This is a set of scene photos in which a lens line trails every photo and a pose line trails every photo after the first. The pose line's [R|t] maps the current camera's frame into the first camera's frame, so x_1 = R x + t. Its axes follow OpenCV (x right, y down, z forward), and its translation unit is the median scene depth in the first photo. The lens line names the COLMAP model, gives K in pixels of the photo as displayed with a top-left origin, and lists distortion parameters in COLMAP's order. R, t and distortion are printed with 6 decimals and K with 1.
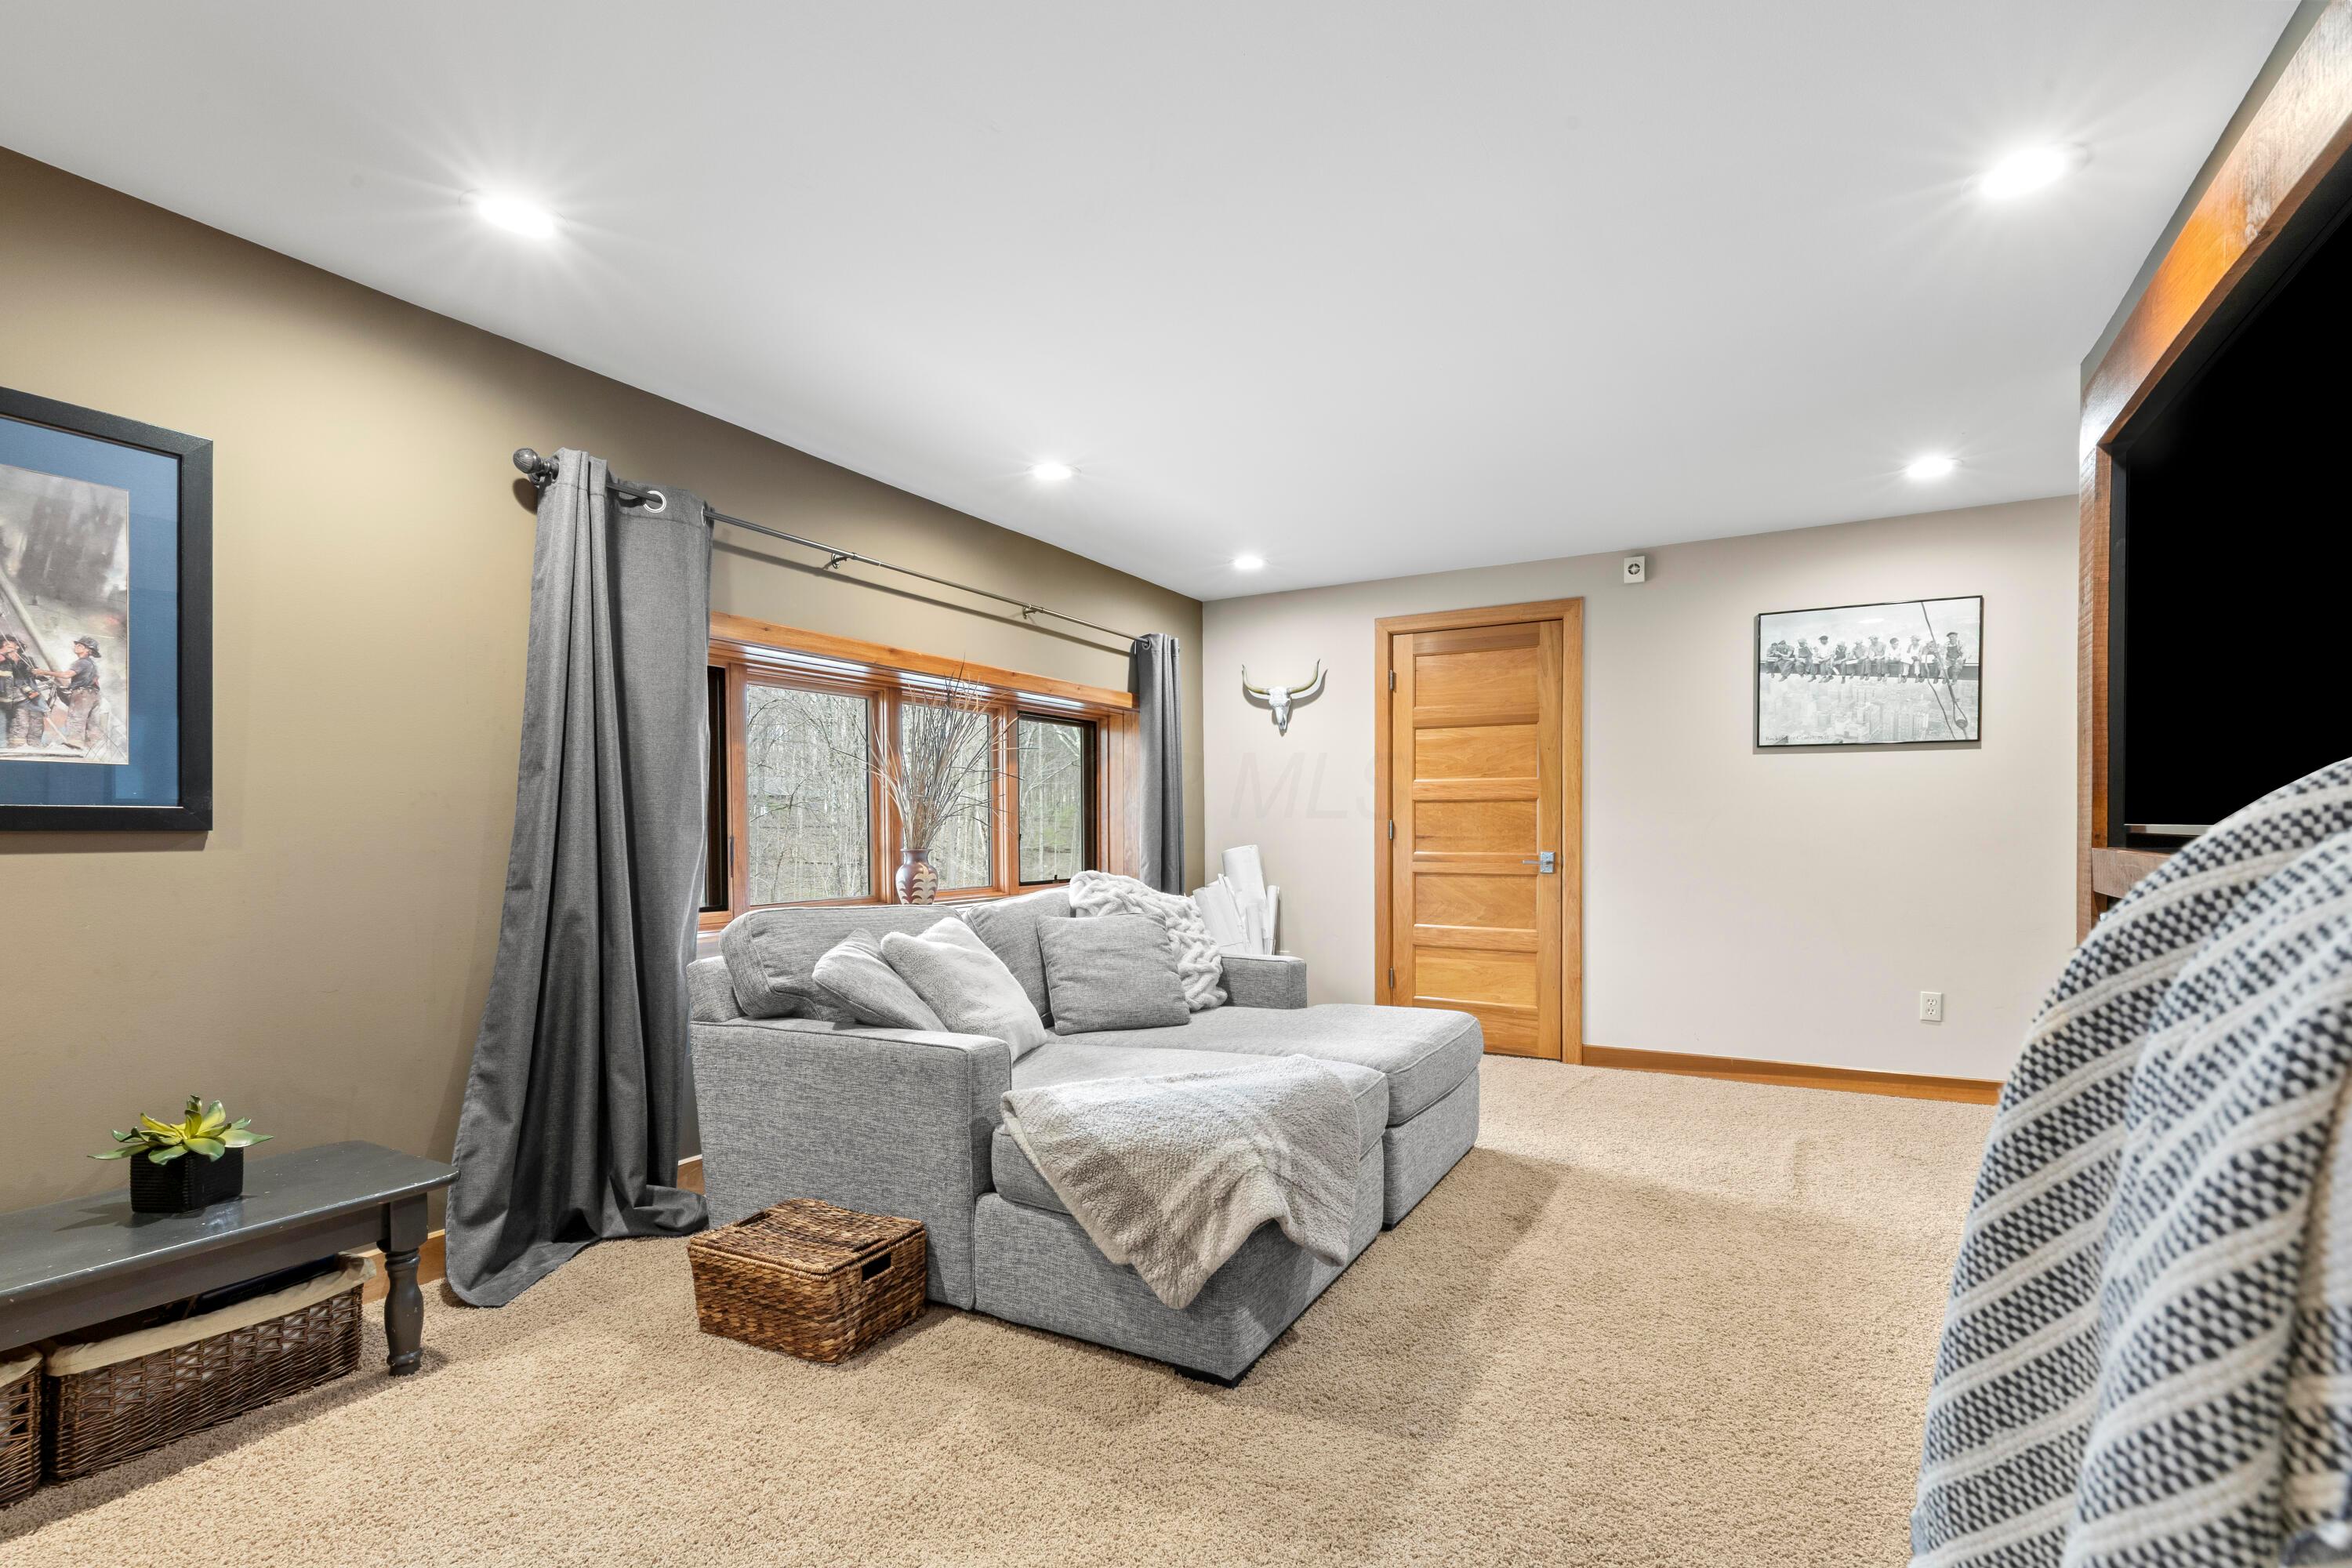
lens RADIAL K [[1087.2, 0, 1224.8], [0, 1087.2, 832.8], [0, 0, 1]] dist [0.004599, -0.000416]
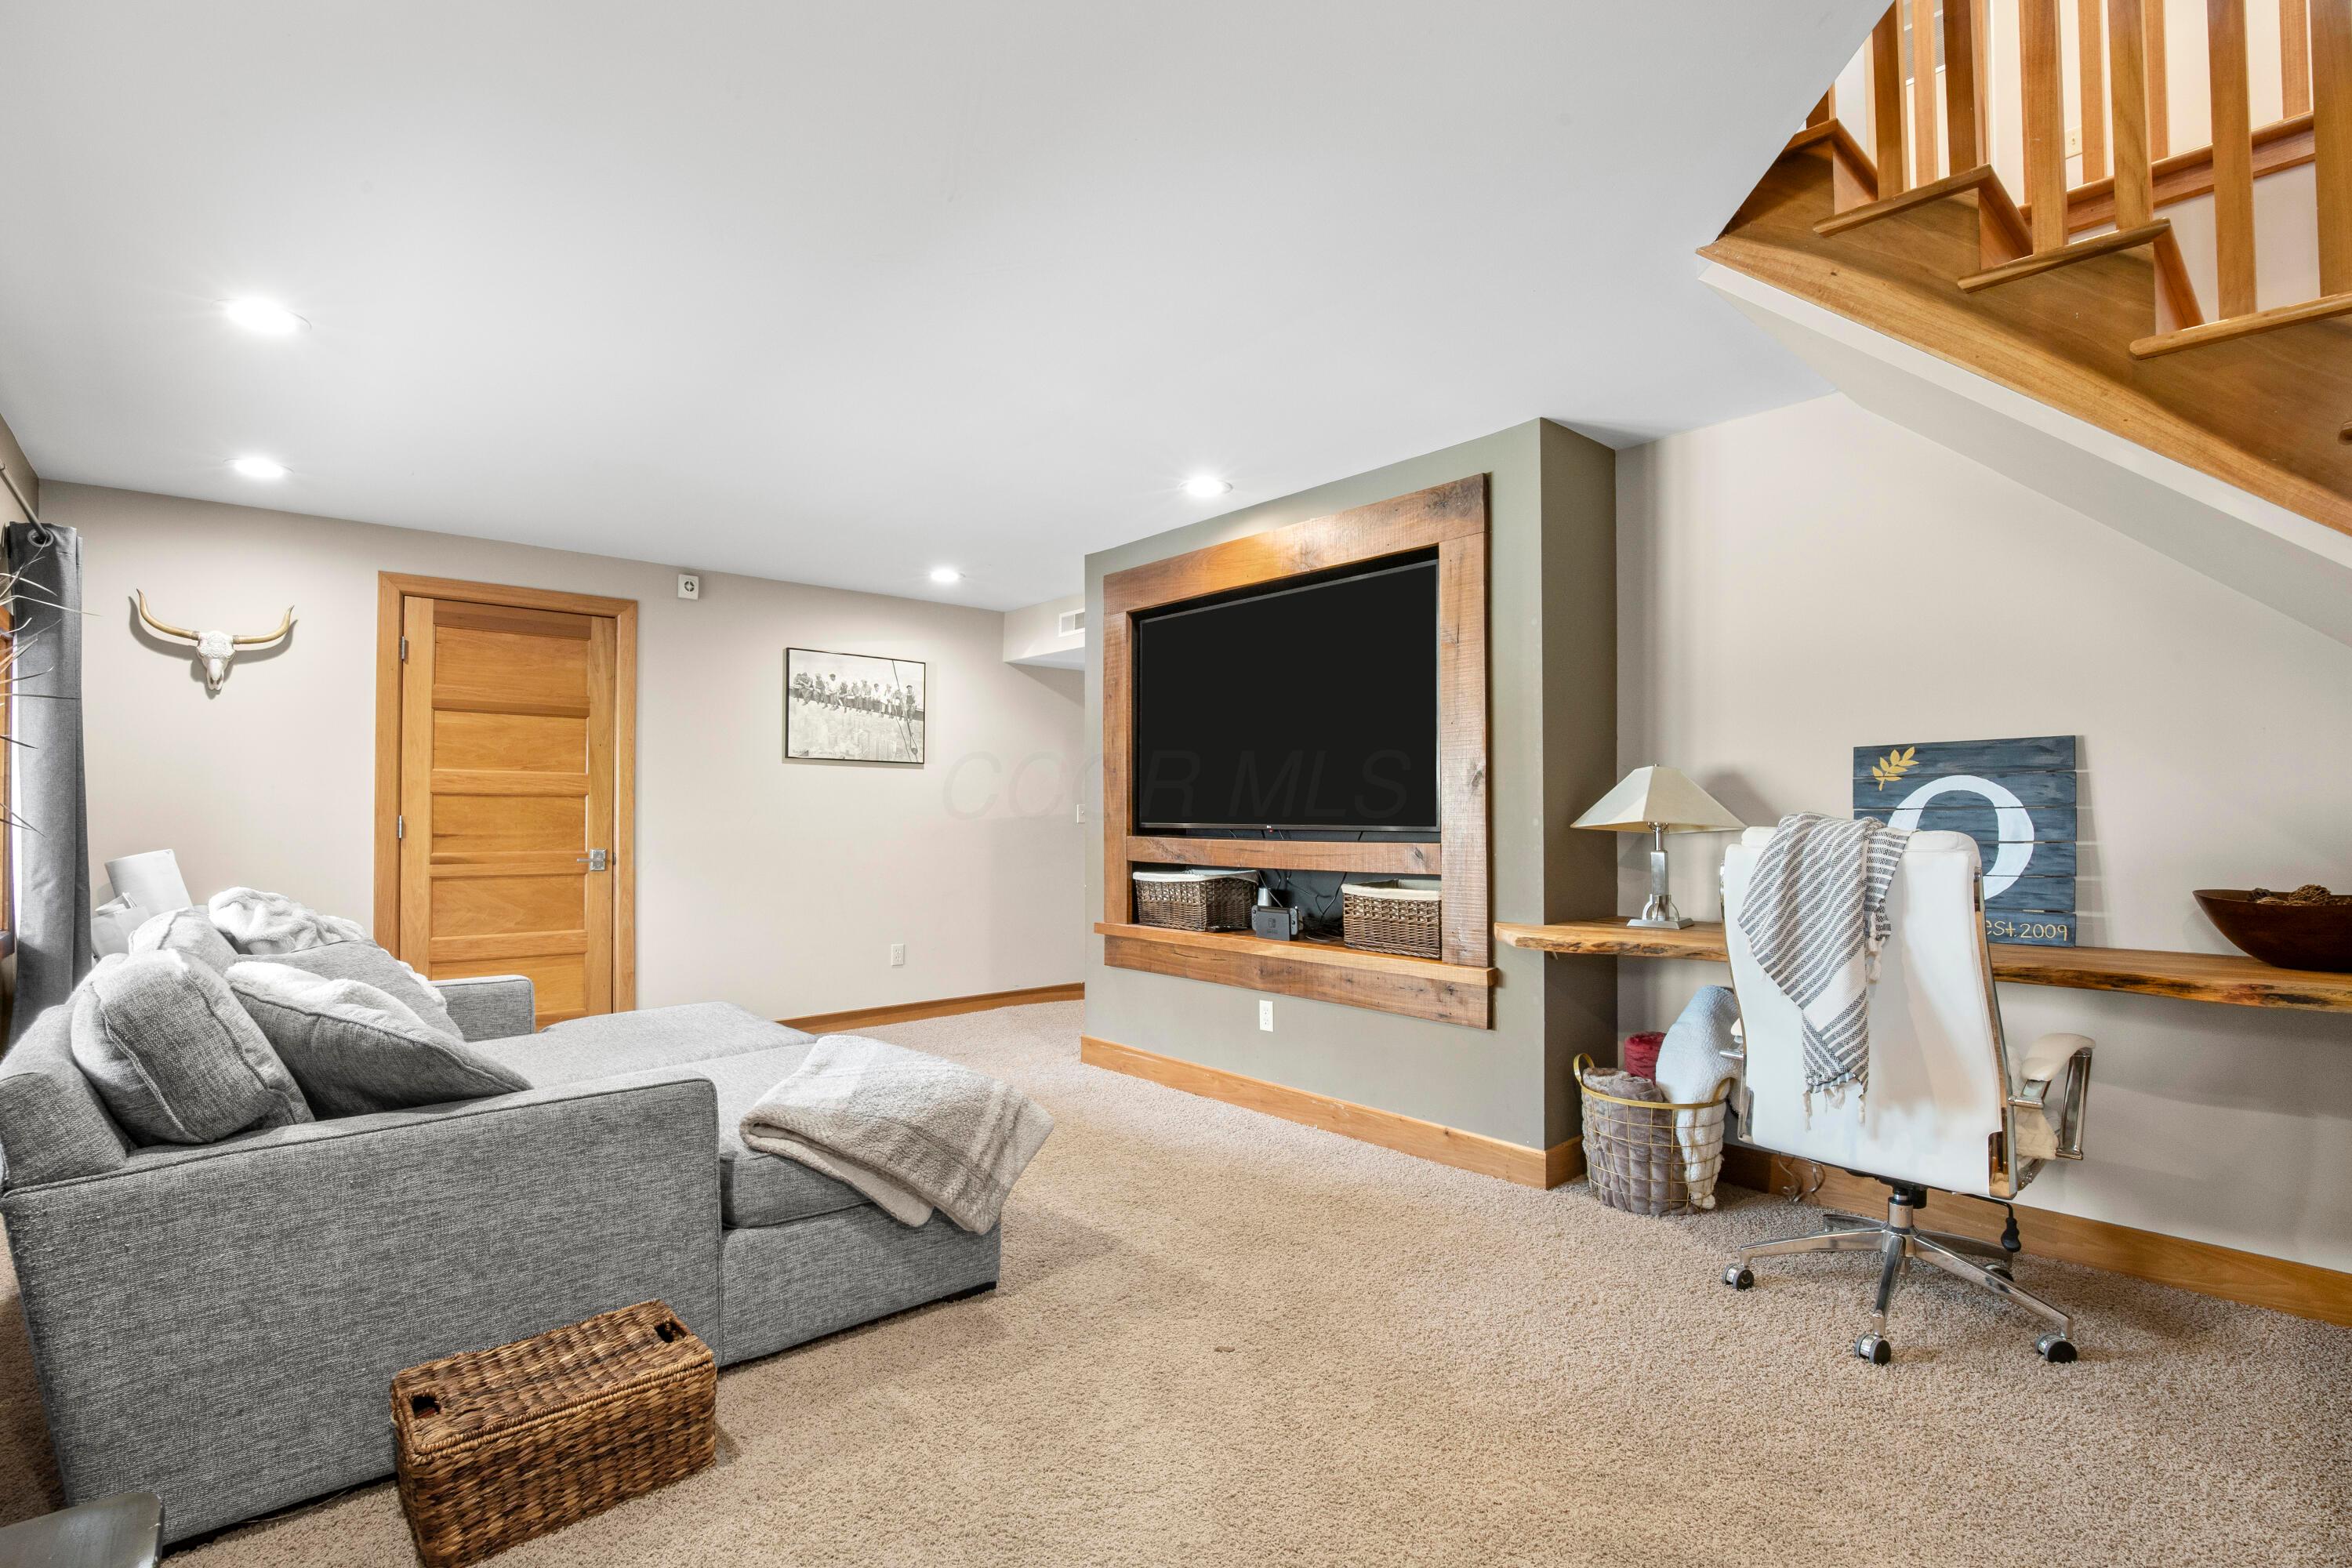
lens RADIAL K [[1087.2, 0, 1182.4], [0, 1087.2, 795.7], [0, 0, 1]] dist [0.004599, -0.000416]
pose [[0.360729, 0.024031, 0.932361, -0.450935], [0.002121, 0.999644, -0.026586, -0.003659], [-0.932668, 0.011568, 0.360550, 0.151420]]
